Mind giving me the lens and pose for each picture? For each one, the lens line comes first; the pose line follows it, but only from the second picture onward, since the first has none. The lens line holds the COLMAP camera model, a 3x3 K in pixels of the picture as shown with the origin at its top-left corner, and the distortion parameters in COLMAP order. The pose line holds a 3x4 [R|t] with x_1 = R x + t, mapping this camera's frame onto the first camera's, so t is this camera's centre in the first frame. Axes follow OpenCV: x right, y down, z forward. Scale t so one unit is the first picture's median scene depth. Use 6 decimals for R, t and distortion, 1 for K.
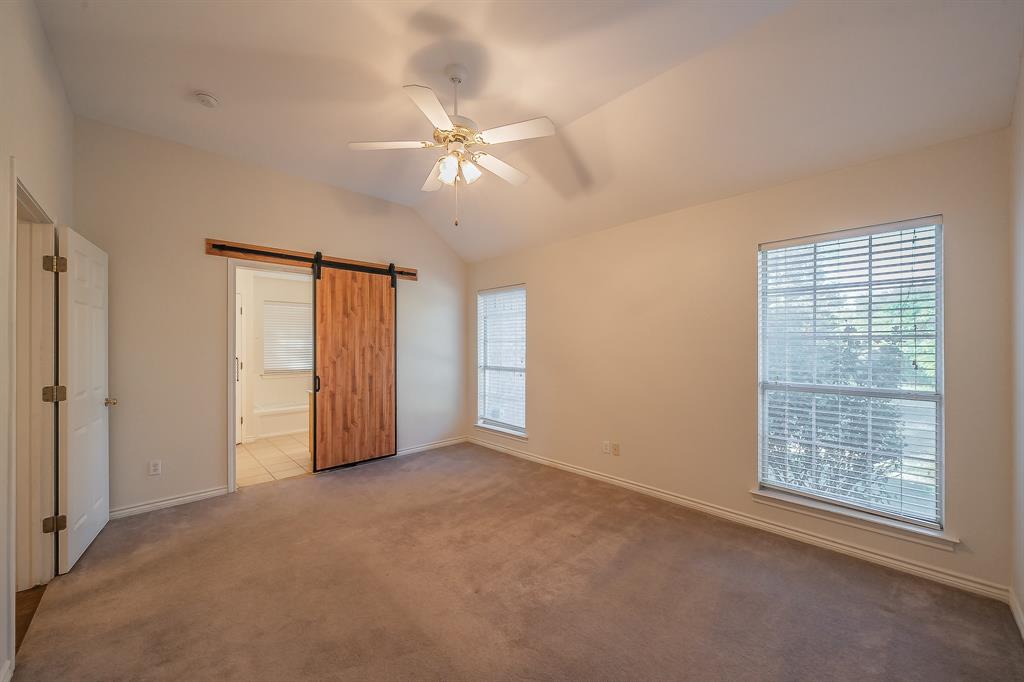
lens RADIAL K [[372.9, 0, 509.8], [0, 372.9, 343.8], [0, 0, 1]] dist [-0.001000, -0.000083]
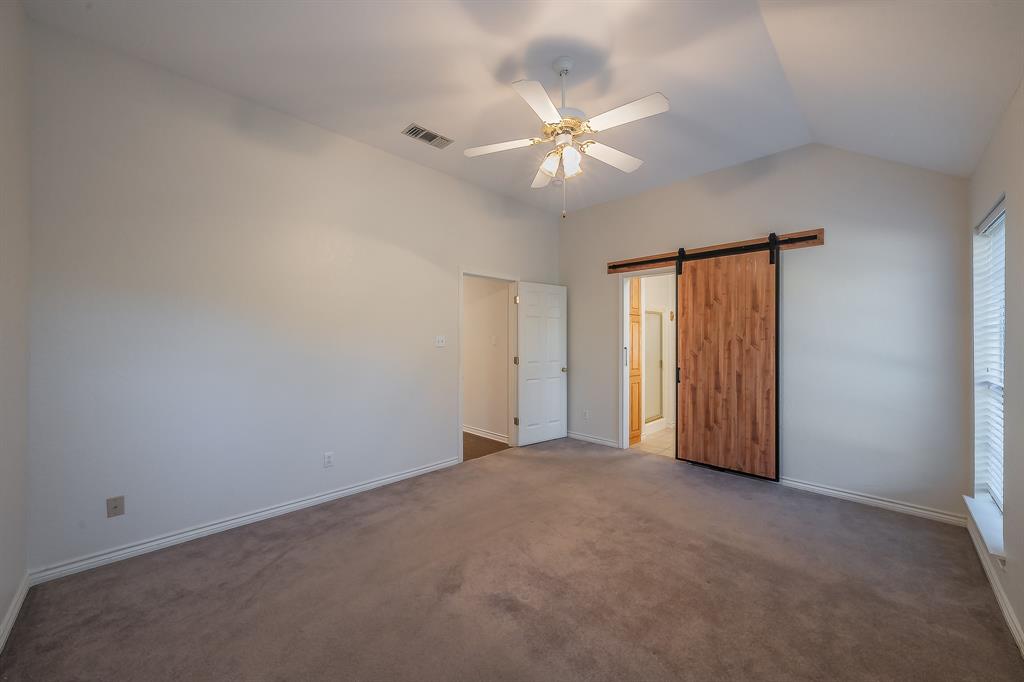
lens RADIAL K [[372.9, 0, 510.1], [0, 372.9, 338.3], [0, 0, 1]] dist [-0.001000, -0.000083]
pose [[0.036862, 0.001412, -0.999319, 0.476817], [0.002375, 0.999996, 0.001501, 0.001213], [0.999318, -0.002429, 0.036858, 0.460065]]
